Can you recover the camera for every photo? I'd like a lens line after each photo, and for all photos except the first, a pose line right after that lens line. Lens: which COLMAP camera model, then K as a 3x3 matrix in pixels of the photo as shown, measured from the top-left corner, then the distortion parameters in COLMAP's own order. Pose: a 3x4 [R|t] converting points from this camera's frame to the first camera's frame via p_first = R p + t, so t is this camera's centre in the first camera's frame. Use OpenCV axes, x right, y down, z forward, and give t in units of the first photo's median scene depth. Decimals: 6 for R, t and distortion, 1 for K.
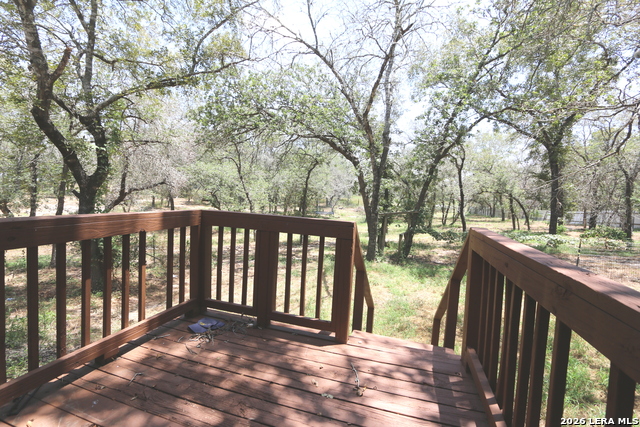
lens RADIAL K [[293.0, 0, 319.6], [0, 293.0, 211.6], [0, 0, 1]] dist [-0.018301, 0.002345]
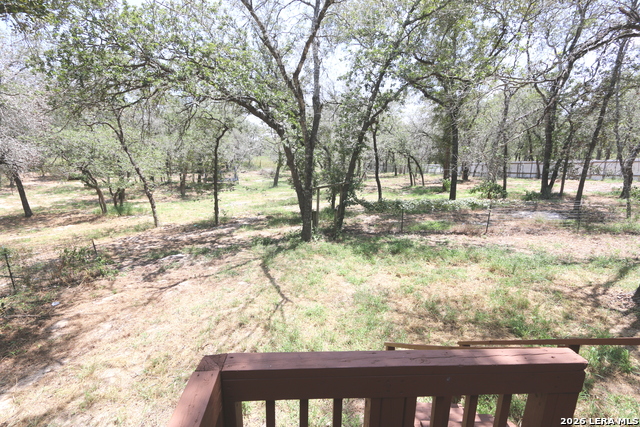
lens RADIAL K [[293.0, 0, 320.1], [0, 293.0, 214.2], [0, 0, 1]] dist [-0.018301, 0.002345]
pose [[0.940472, -0.107281, 0.322496, -0.069067], [0.058537, 0.985824, 0.157237, -0.051307], [-0.334793, -0.128999, 0.933420, 0.113684]]
